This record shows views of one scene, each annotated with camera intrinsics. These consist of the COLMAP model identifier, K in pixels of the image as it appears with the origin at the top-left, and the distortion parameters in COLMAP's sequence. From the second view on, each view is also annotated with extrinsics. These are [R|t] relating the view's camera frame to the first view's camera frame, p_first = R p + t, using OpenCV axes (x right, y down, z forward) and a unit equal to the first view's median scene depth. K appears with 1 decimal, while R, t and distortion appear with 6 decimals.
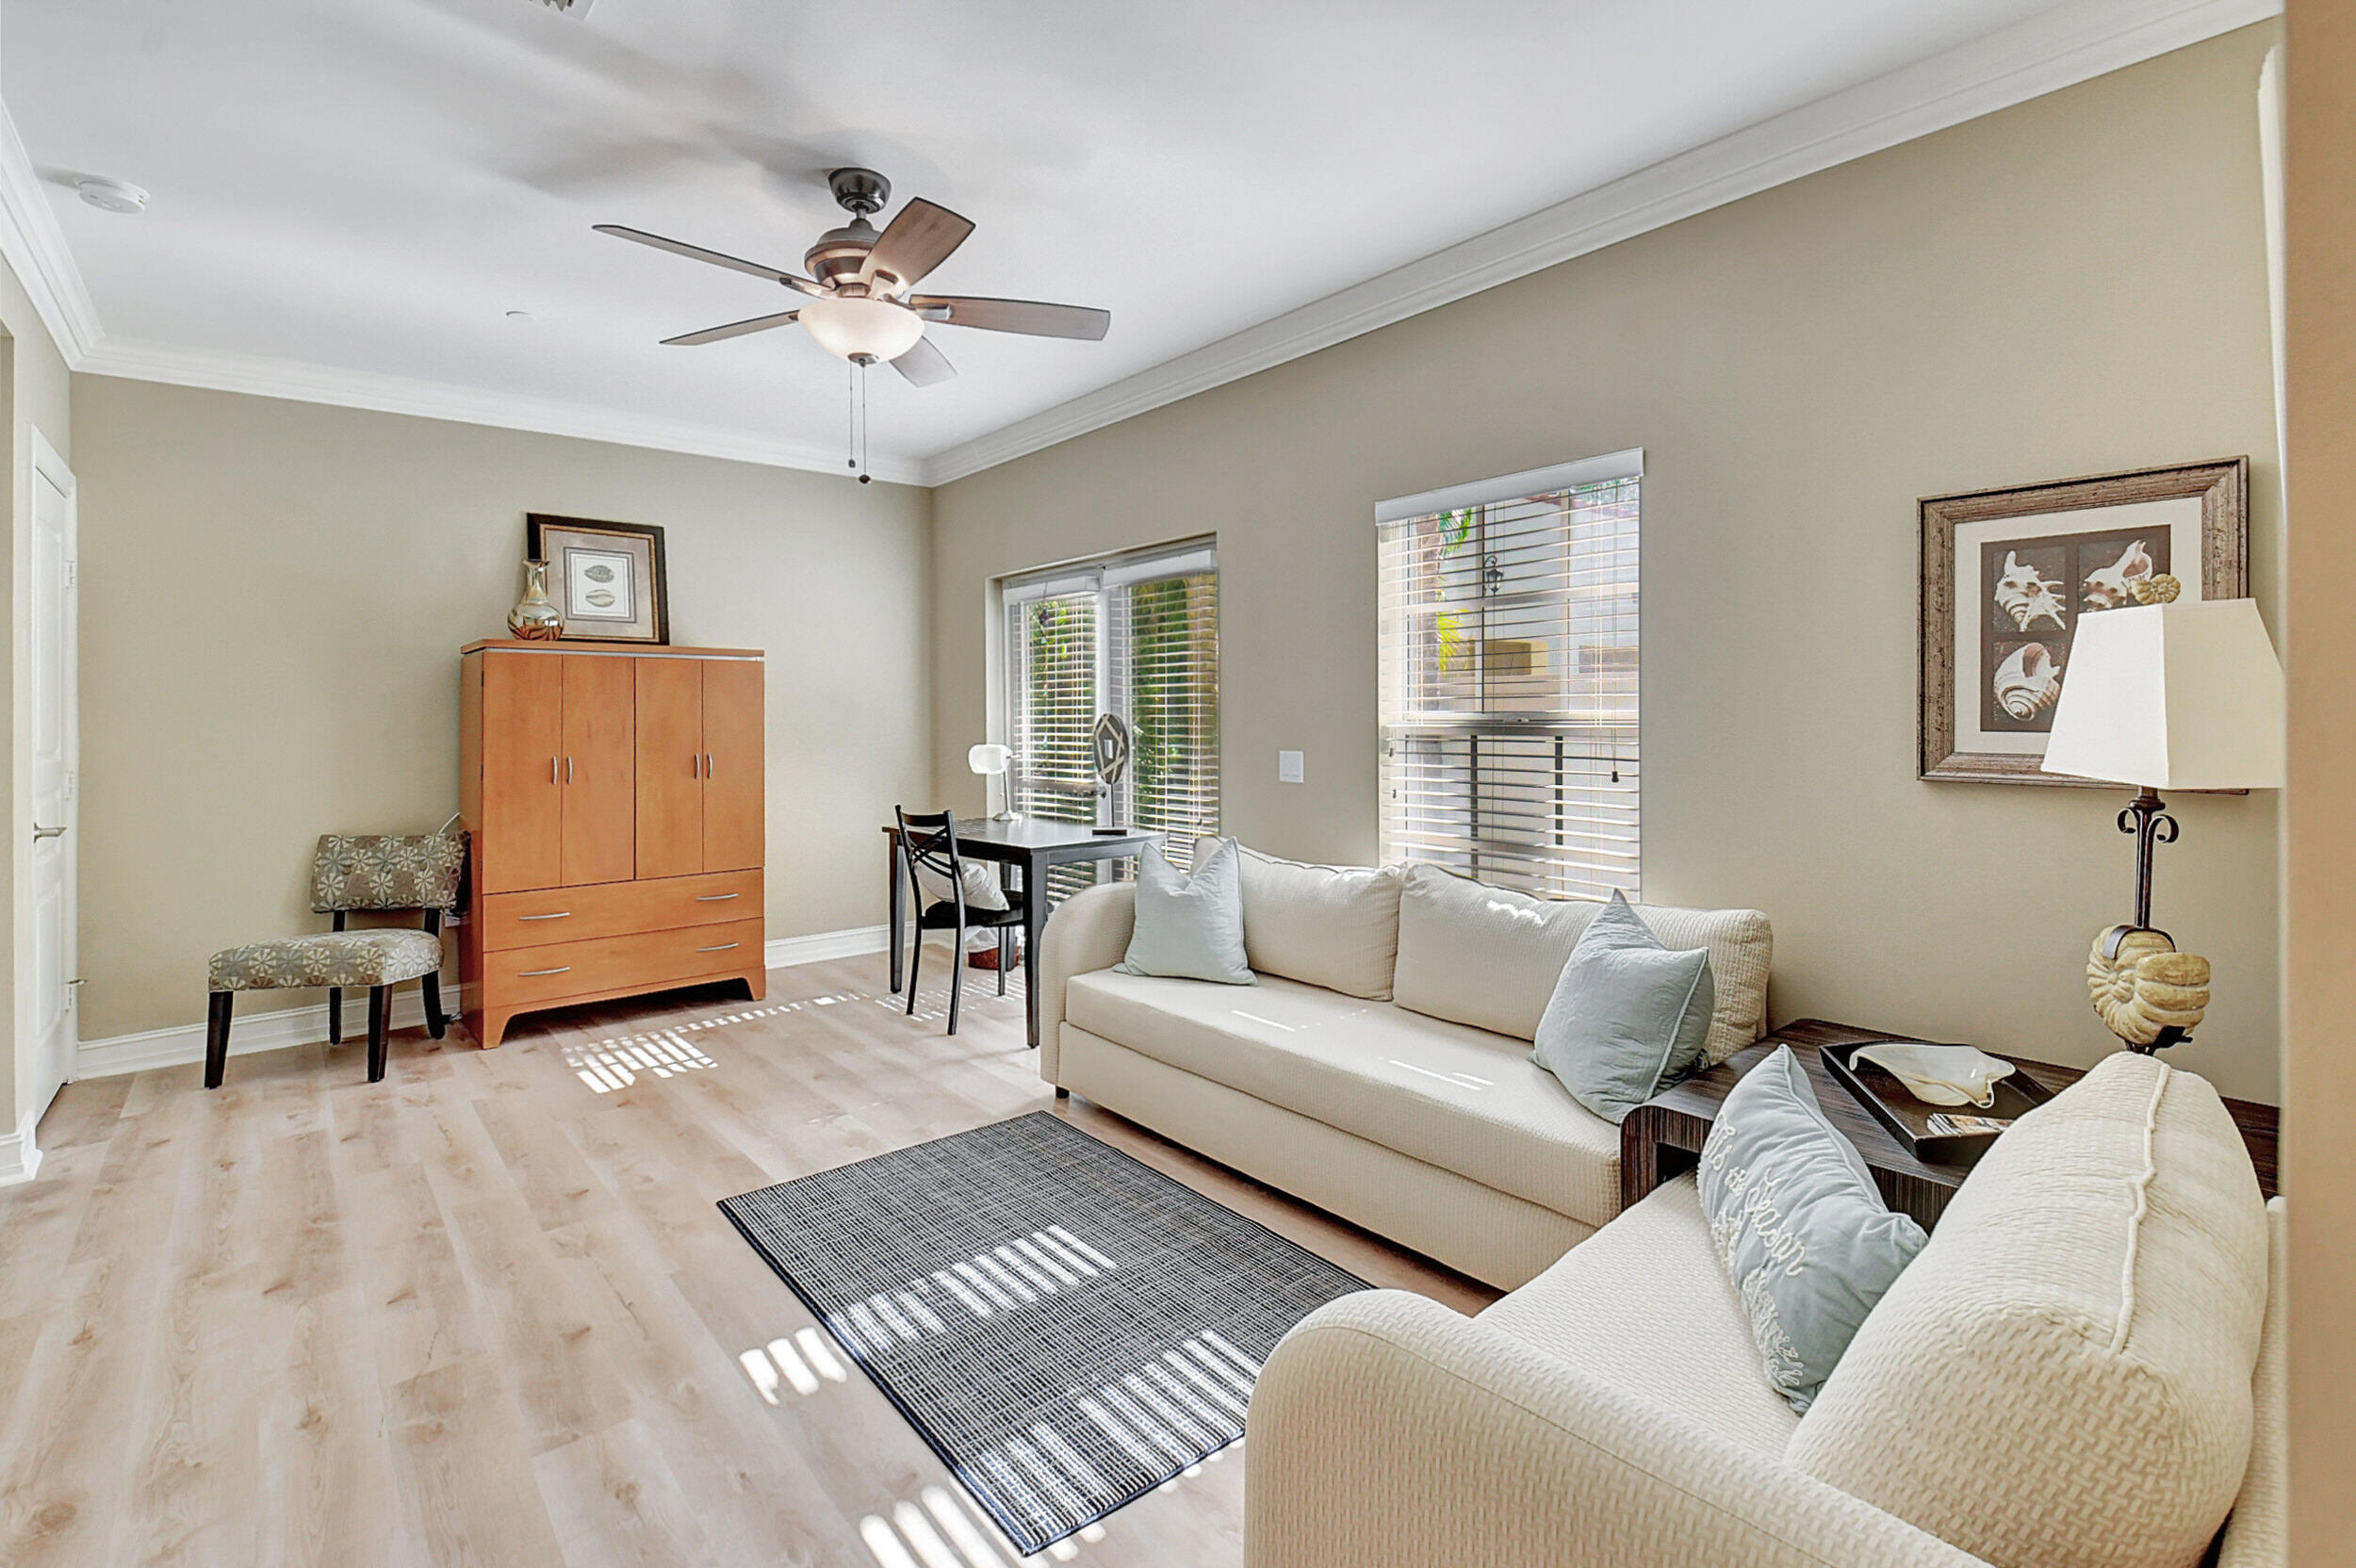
lens RADIAL K [[1082.0, 0, 1178.2], [0, 1082.0, 709.4], [0, 0, 1]] dist [0.019248, -0.019454]
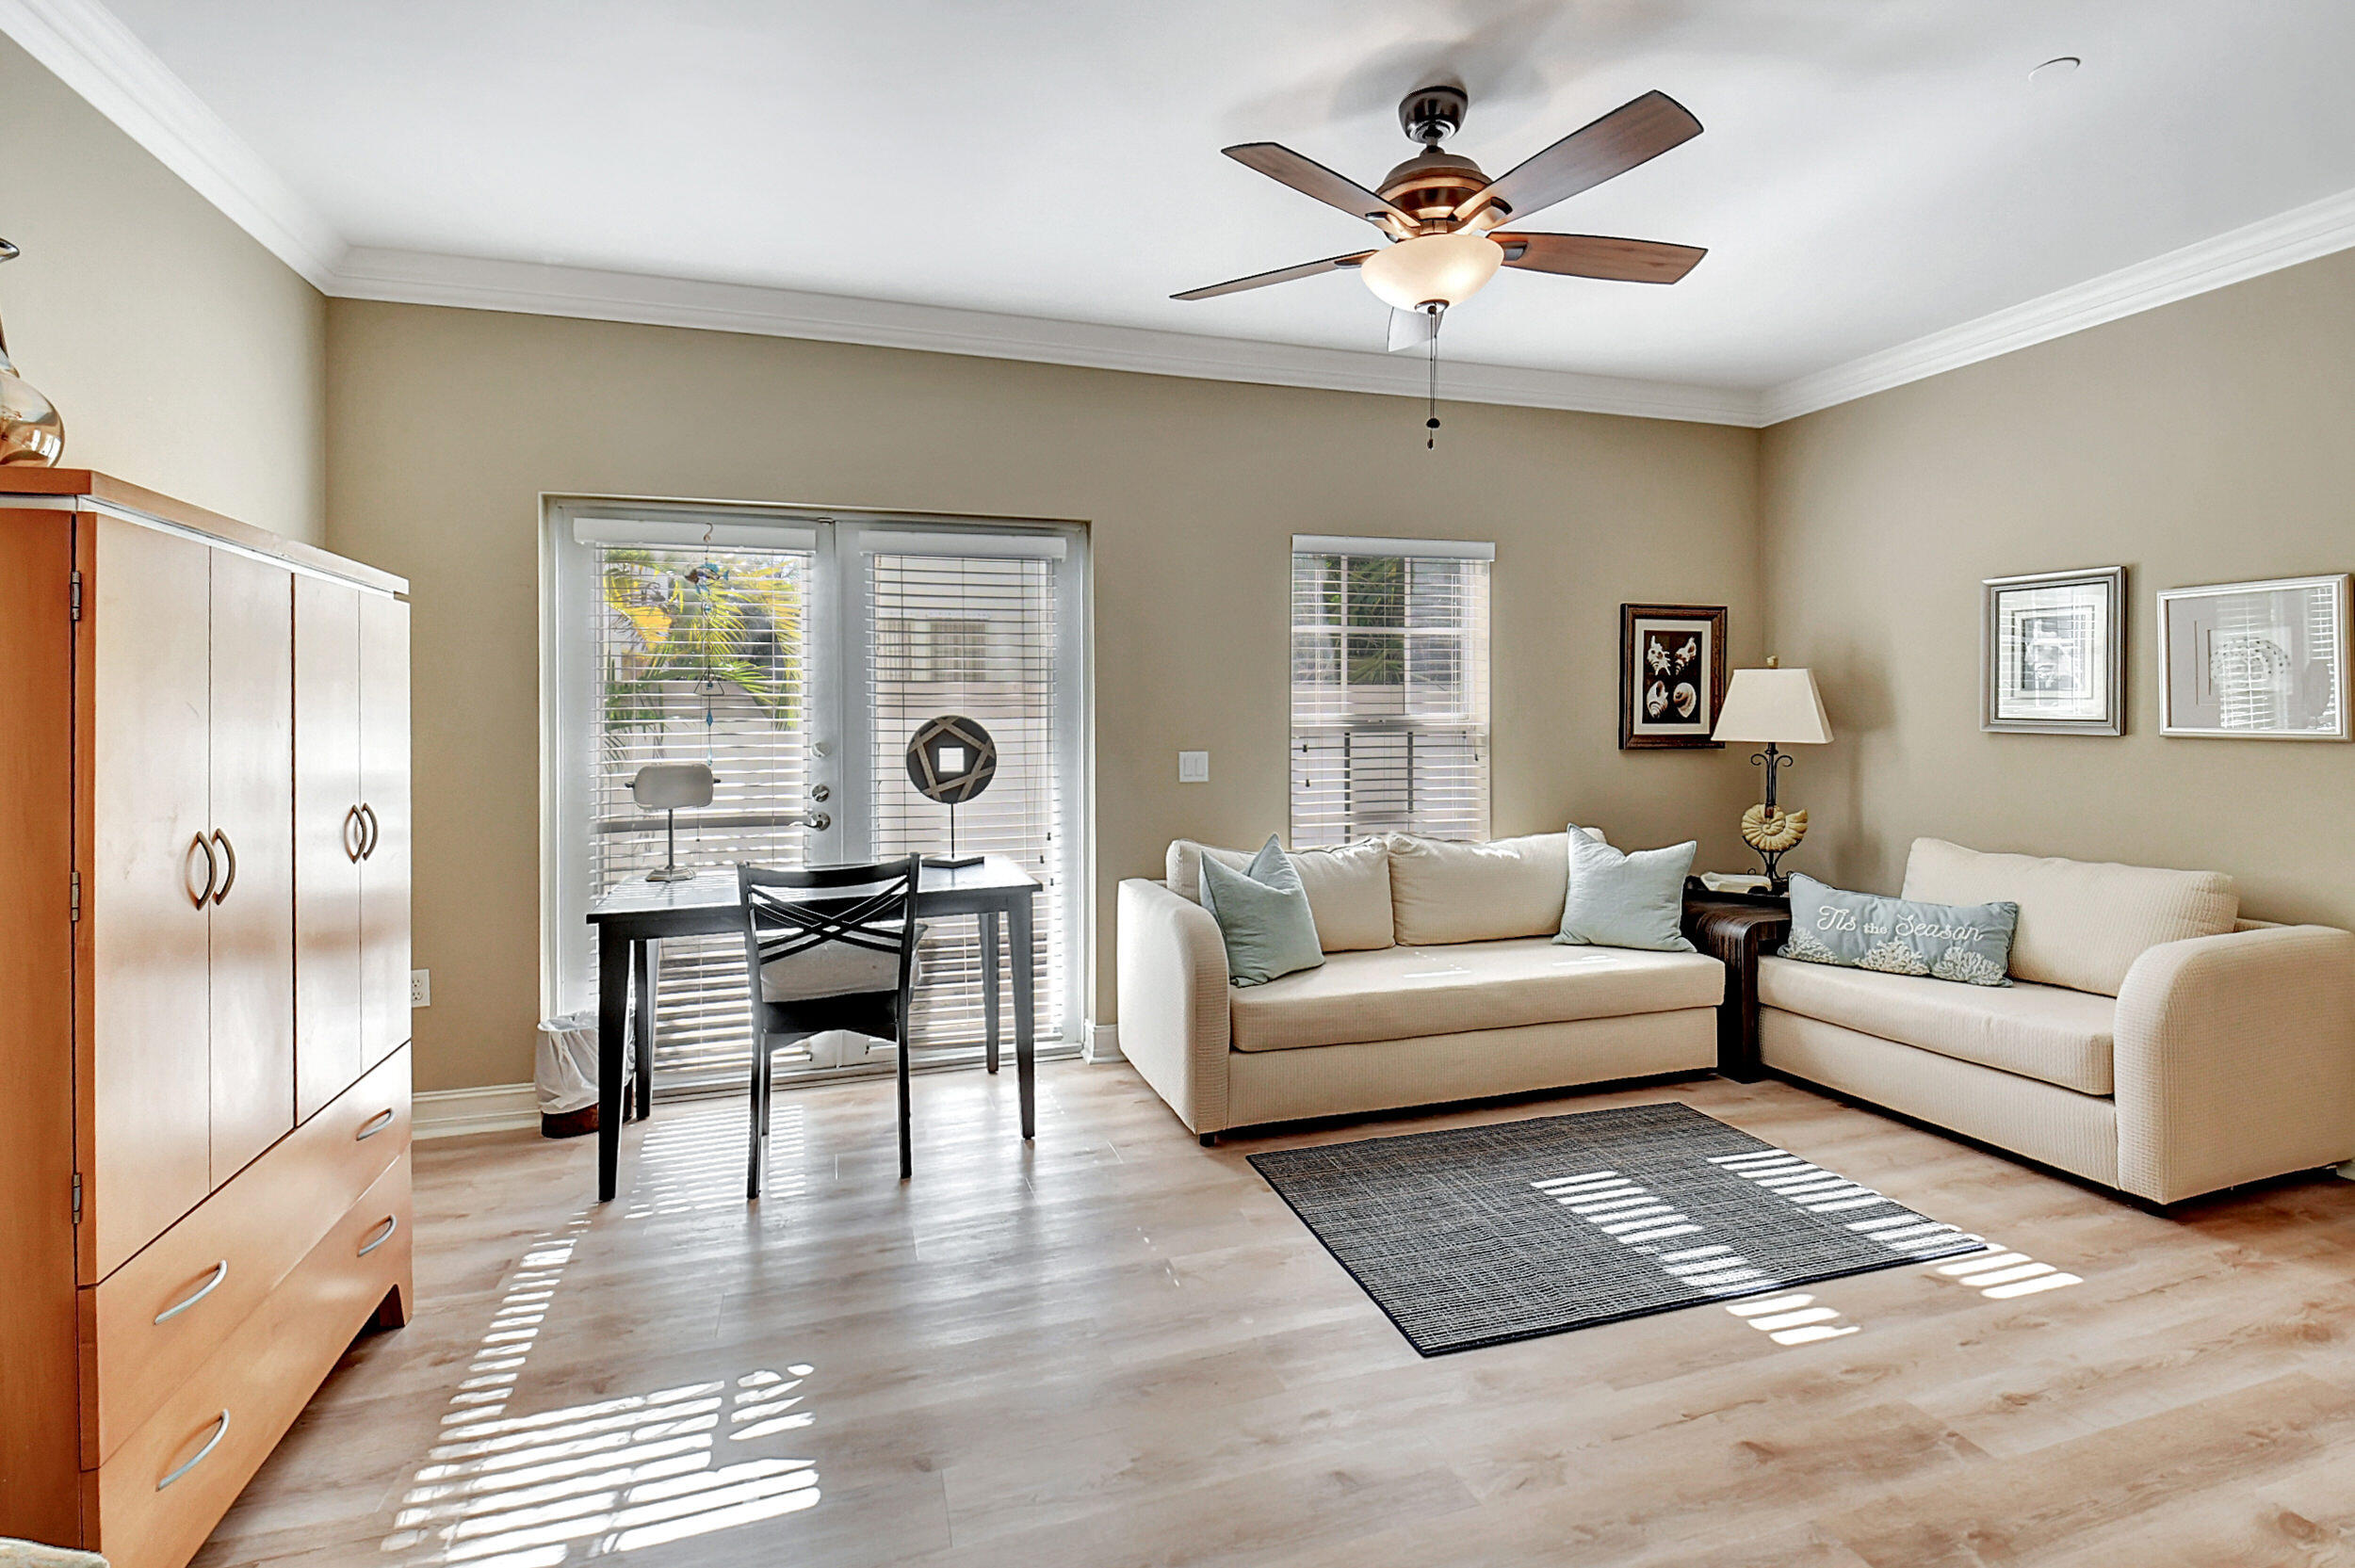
lens RADIAL K [[1070.5, 0, 1185.4], [0, 1070.5, 694.2], [0, 0, 1]] dist [0.031276, -0.022246]
pose [[0.376326, 0.022383, 0.926217, -1.463407], [0.000183, 0.999706, -0.024233, 0.014459], [-0.926487, 0.009289, 0.376211, 1.063811]]
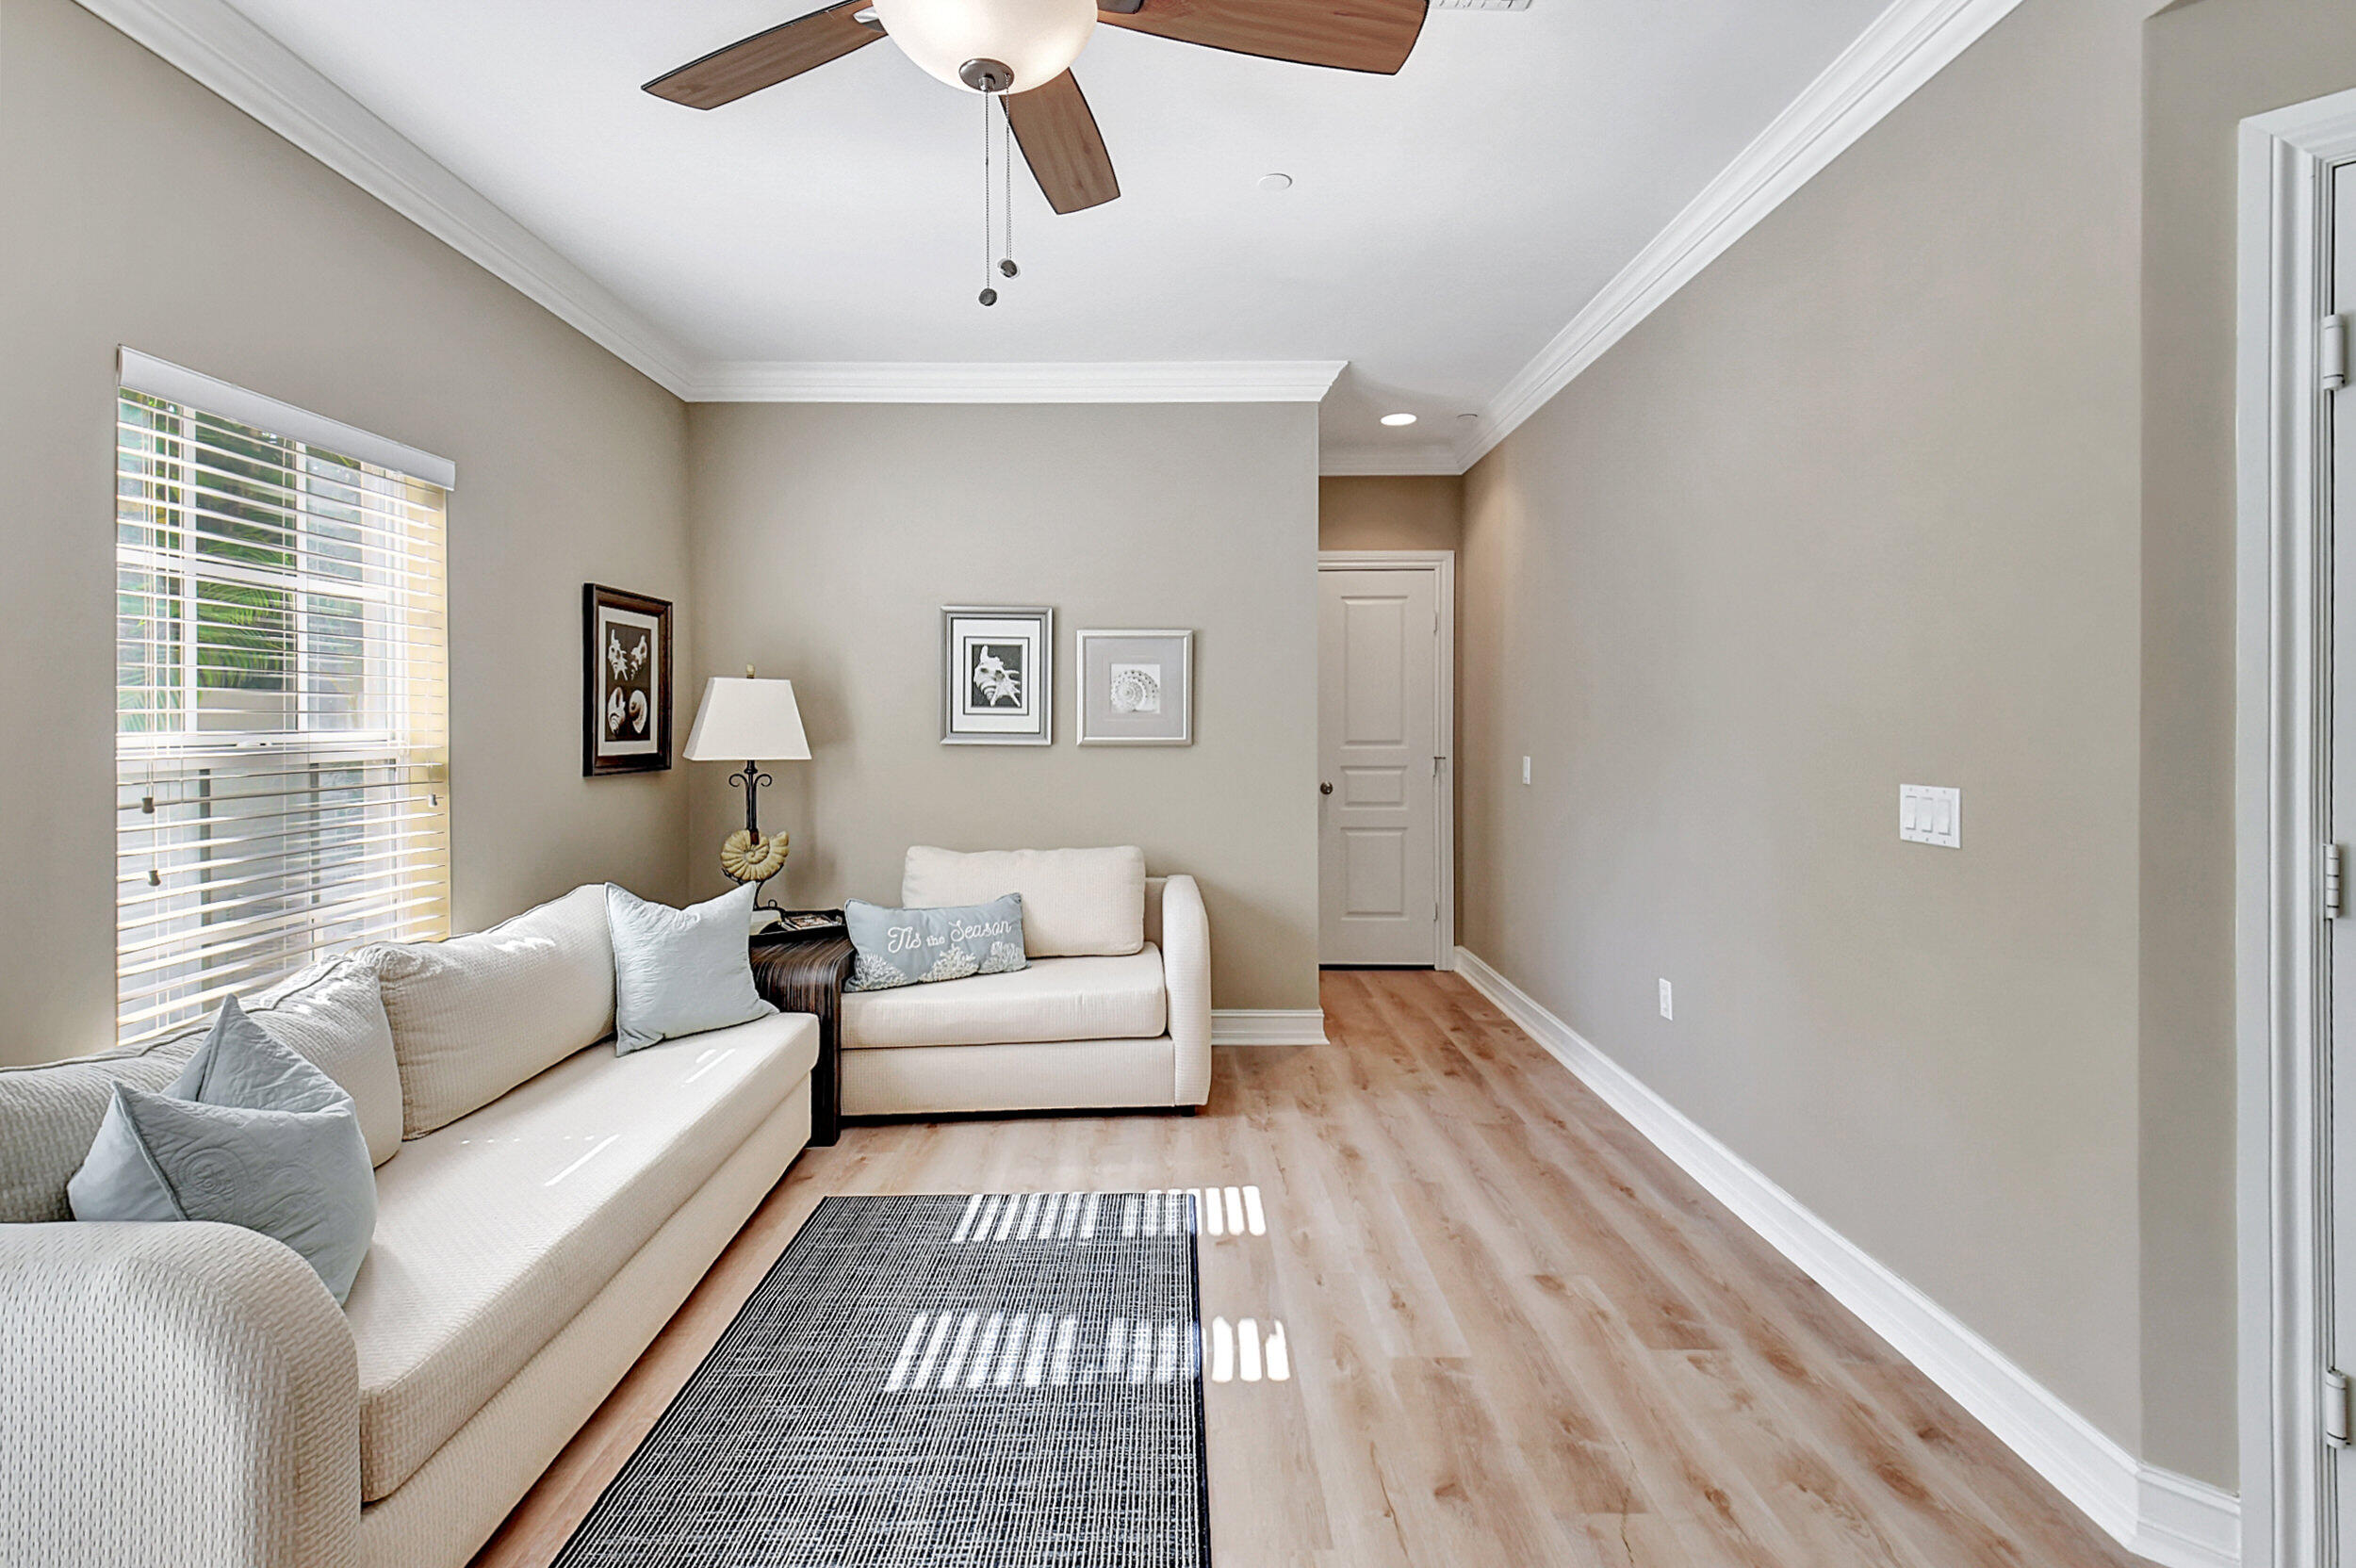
lens RADIAL K [[1046.1, 0, 1171.8], [0, 1046.1, 733.3], [0, 0, 1]] dist [0.036831, -0.019845]
pose [[-0.767437, 0.004090, 0.641111, -0.878905], [0.009664, 0.999940, 0.005189, 0.008710], [-0.641051, 0.010178, -0.767430, 1.684848]]
